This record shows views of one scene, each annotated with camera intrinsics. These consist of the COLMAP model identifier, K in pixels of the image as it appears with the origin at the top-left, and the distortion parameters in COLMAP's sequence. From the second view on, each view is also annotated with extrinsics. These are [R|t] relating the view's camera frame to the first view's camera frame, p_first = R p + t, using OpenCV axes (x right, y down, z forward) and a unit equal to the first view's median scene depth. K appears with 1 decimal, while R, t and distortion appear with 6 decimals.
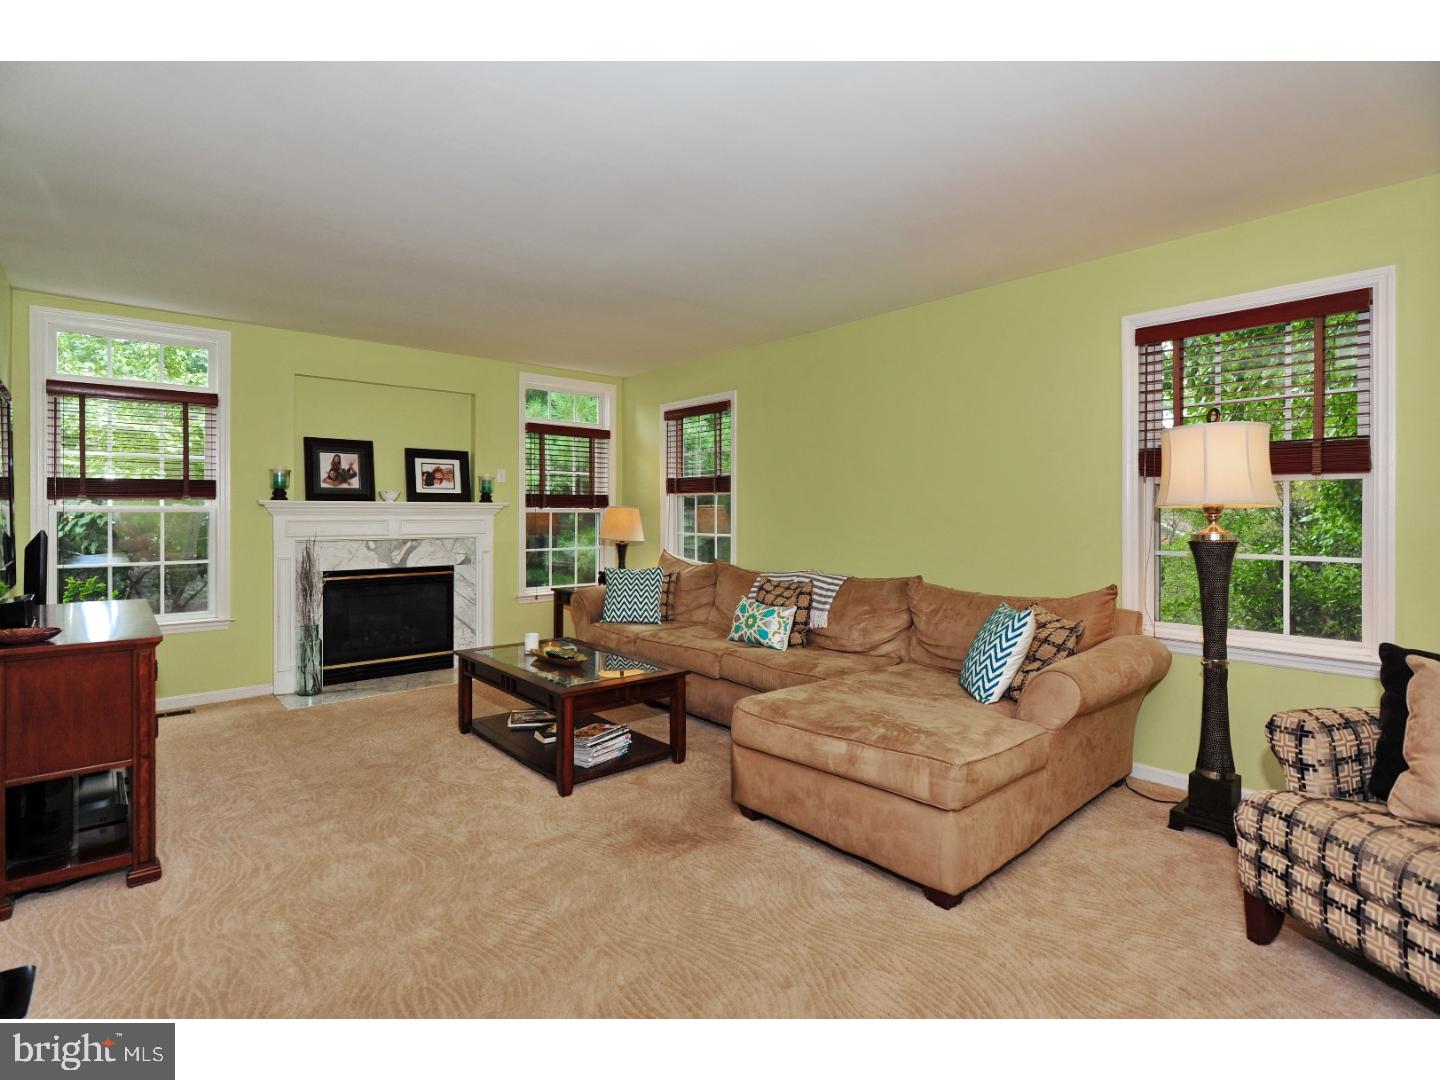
lens RADIAL K [[695.6, 0, 729.3], [0, 695.6, 519.5], [0, 0, 1]] dist [-0.009948, 0.000268]
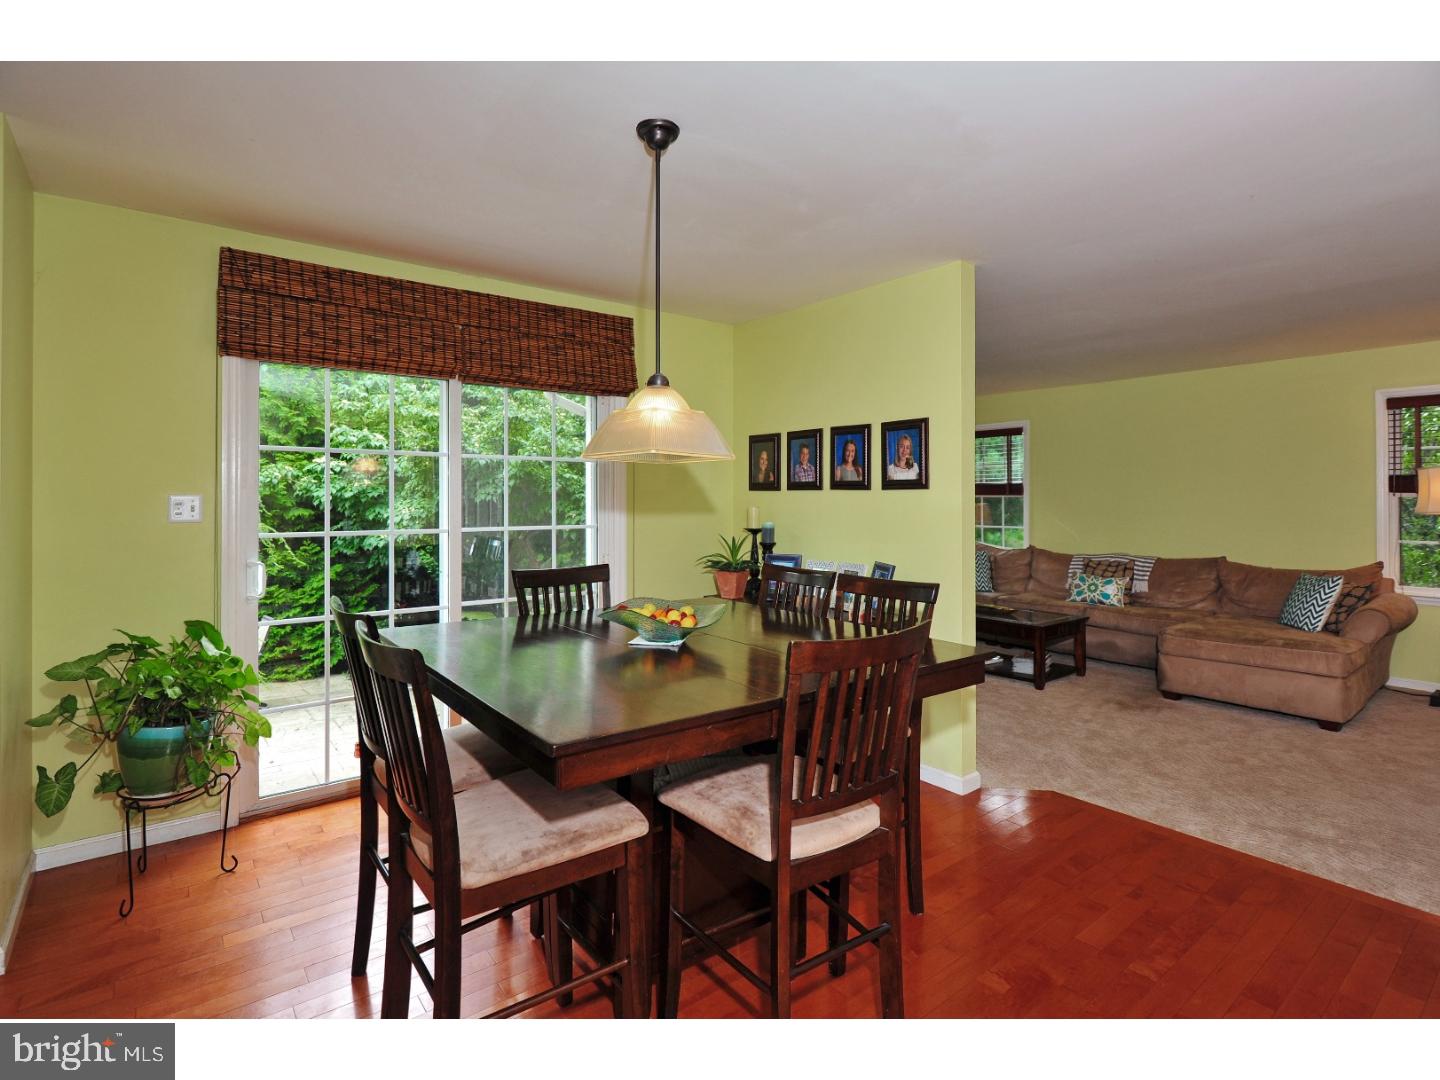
lens RADIAL K [[695.6, 0, 769.3], [0, 695.6, 492.4], [0, 0, 1]] dist [-0.009948, 0.000268]
pose [[0.998753, -0.002528, -0.049851, -0.622074], [0.001708, 0.999863, -0.016486, -0.033179], [0.049886, 0.016380, 0.998621, -0.532127]]
